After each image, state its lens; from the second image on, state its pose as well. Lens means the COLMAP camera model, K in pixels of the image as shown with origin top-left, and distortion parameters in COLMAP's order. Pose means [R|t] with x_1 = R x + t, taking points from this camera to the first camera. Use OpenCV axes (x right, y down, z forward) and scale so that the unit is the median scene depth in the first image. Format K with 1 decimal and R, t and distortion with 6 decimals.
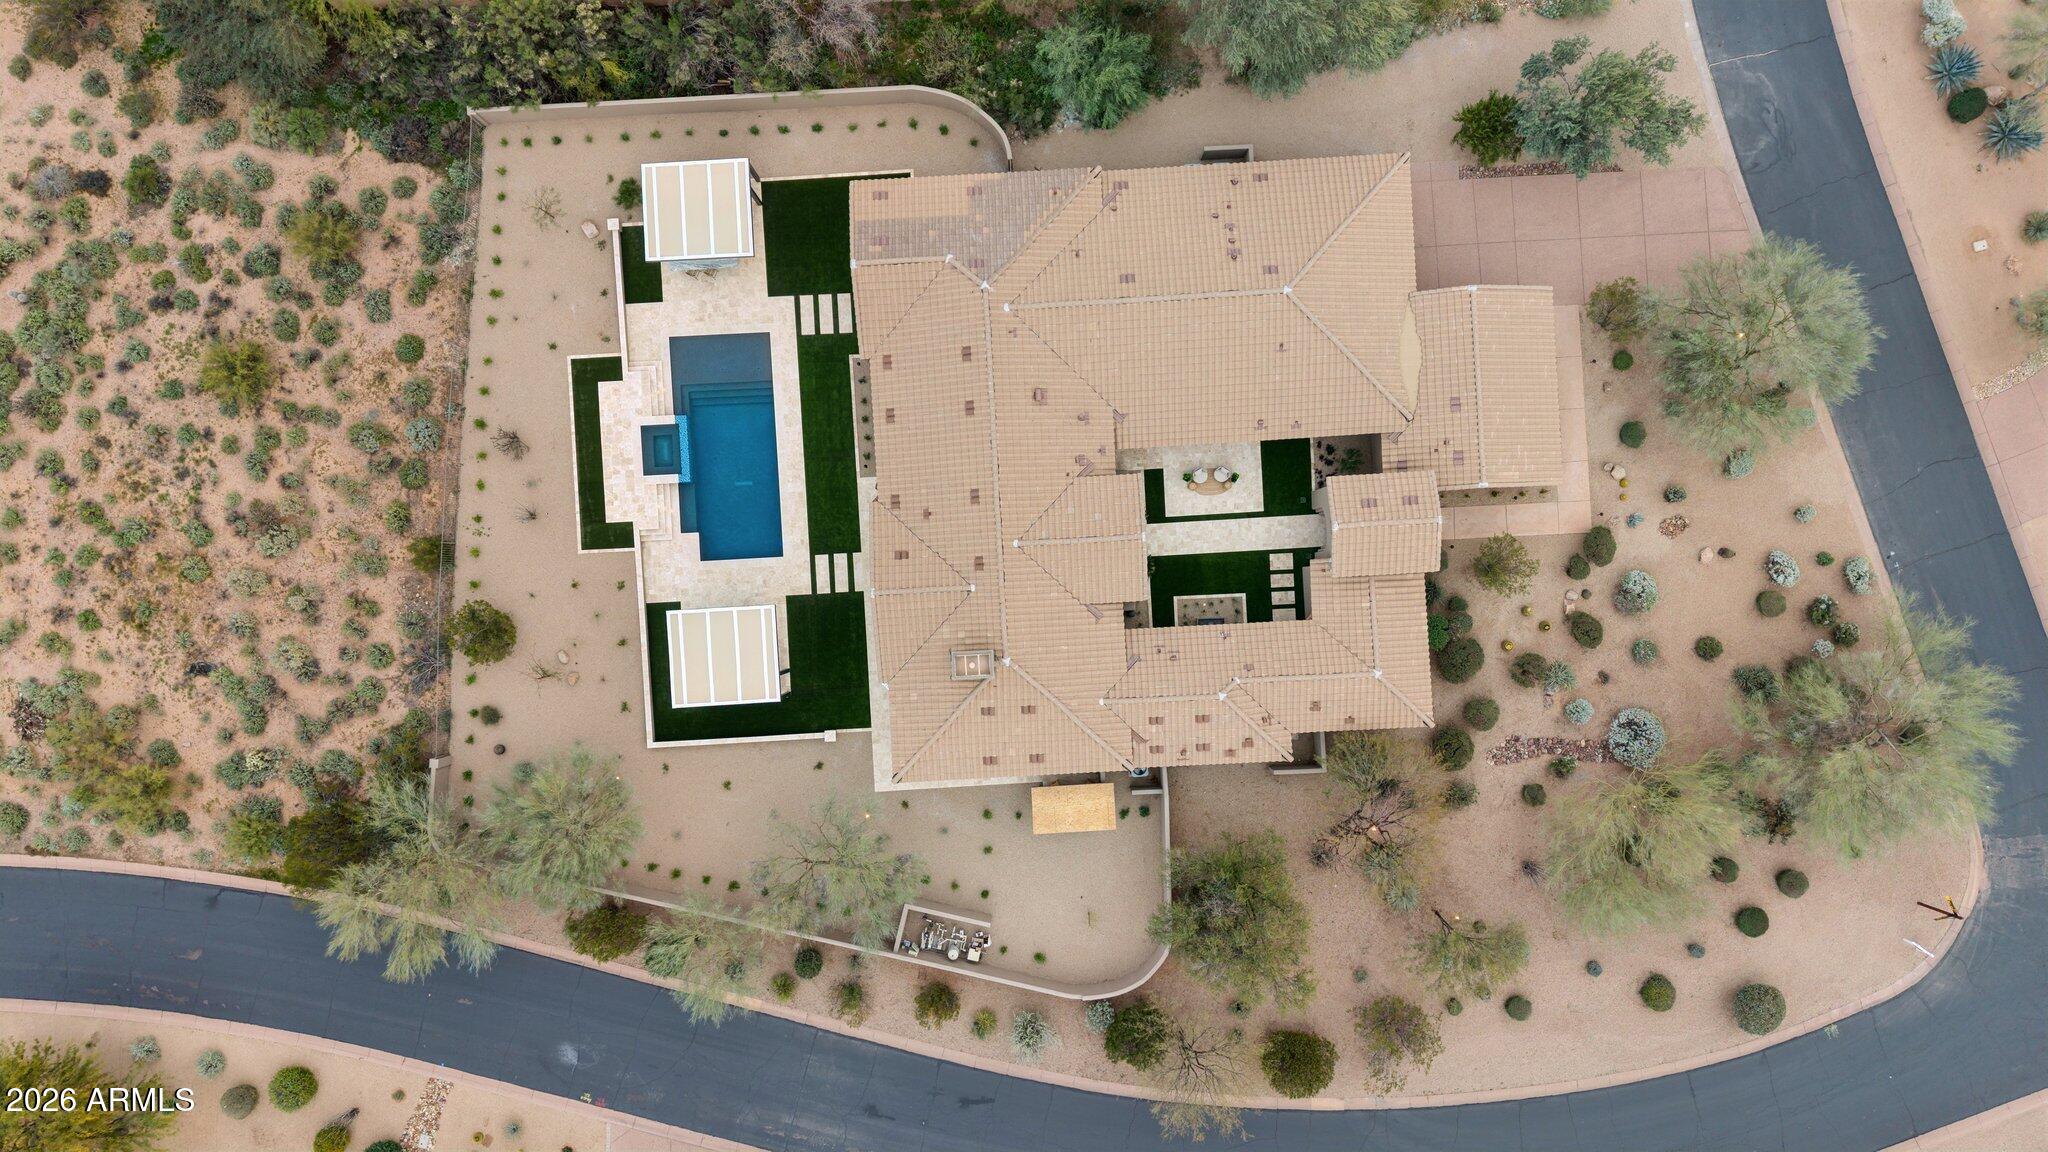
lens RADIAL K [[1365.4, 0, 1024.0], [0, 1365.4, 576.0], [0, 0, 1]] dist [0.012646, -0.000406]
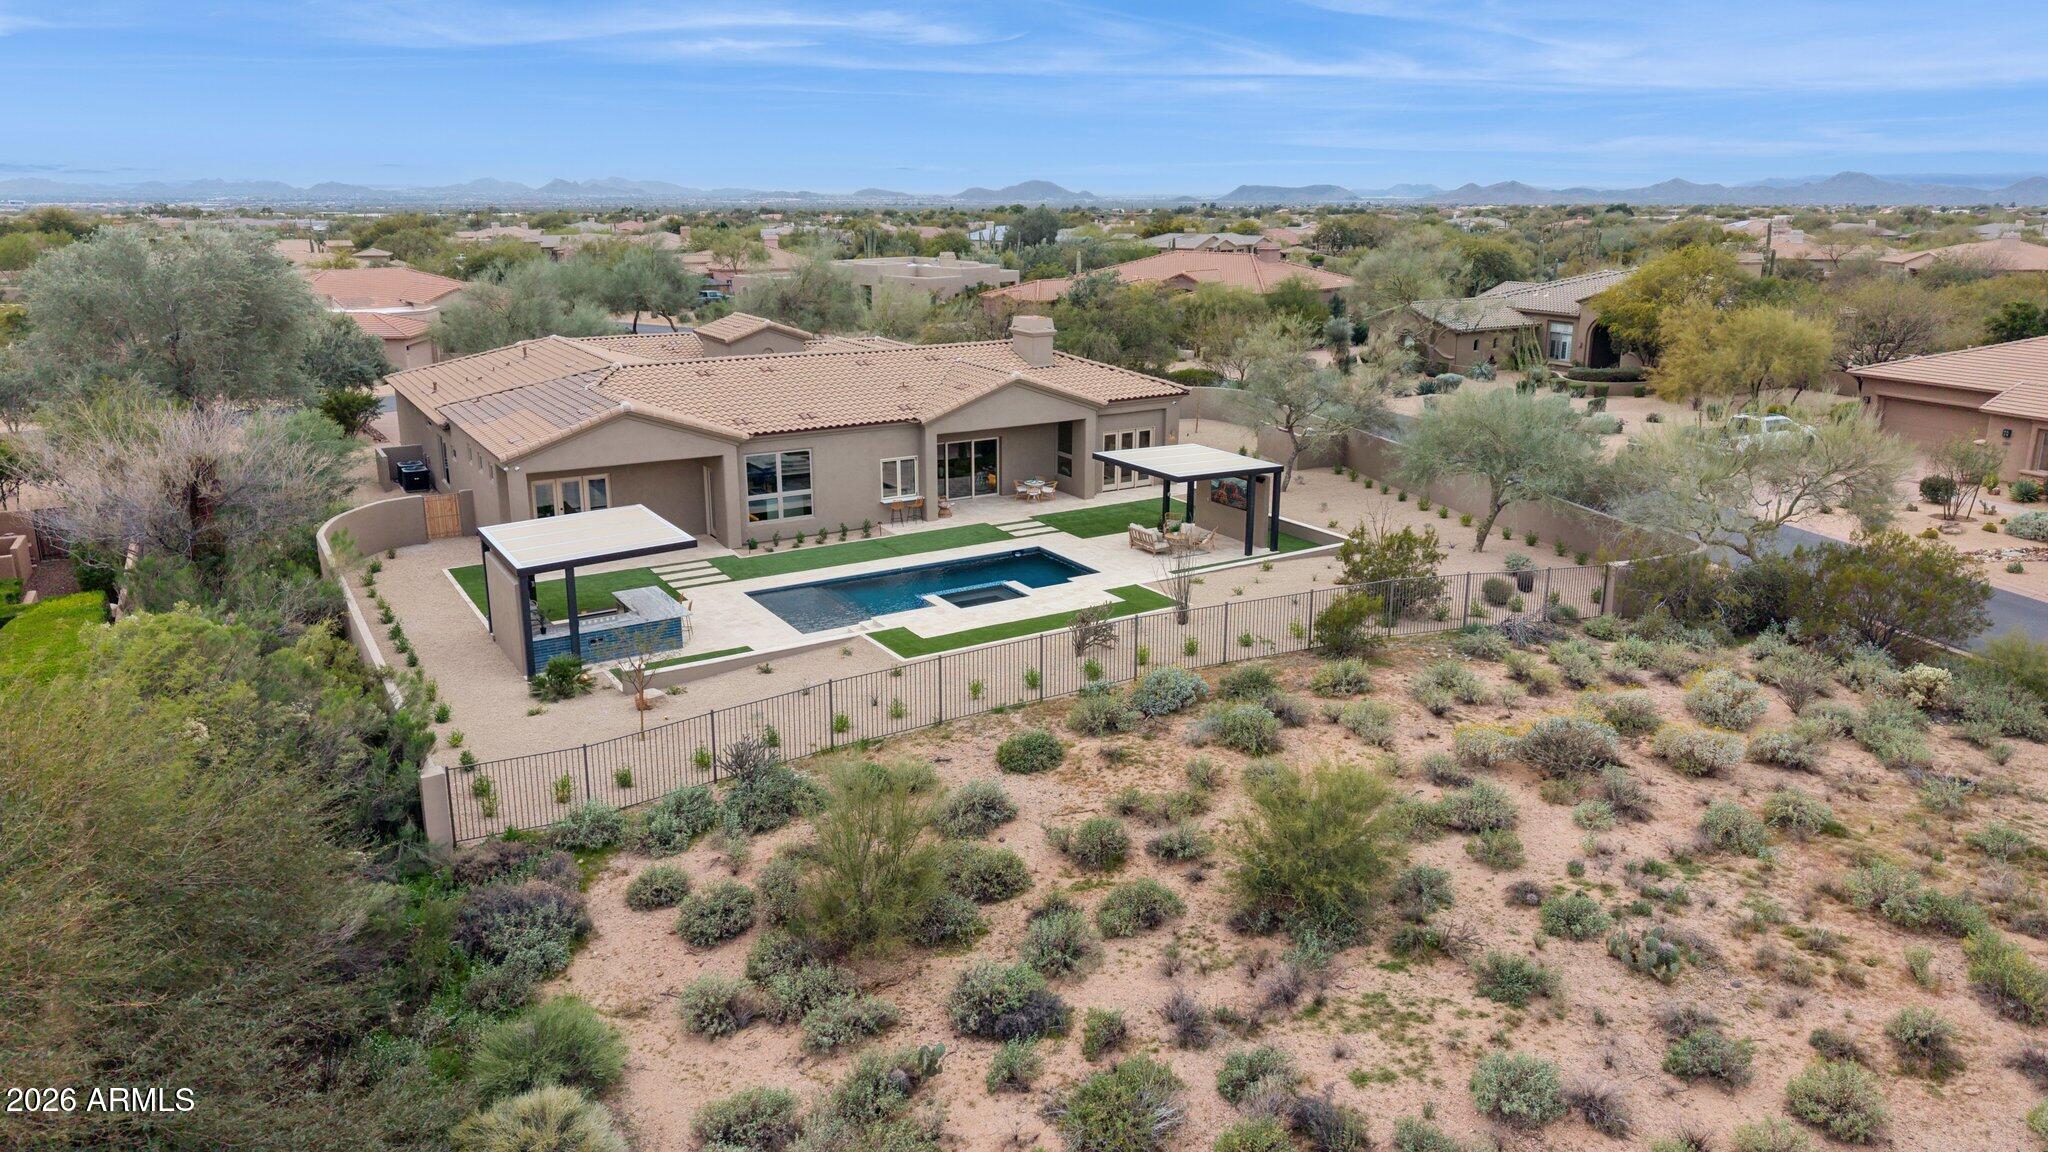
lens RADIAL K [[1365.4, 0, 1024.0], [0, 1365.4, 576.0], [0, 0, 1]] dist [0.012646, -0.000406]
pose [[-0.473289, -0.240259, 0.847510, -0.804086], [0.880900, -0.125300, 0.456415, -0.359225], [-0.003465, 0.962588, 0.270948, 0.827625]]
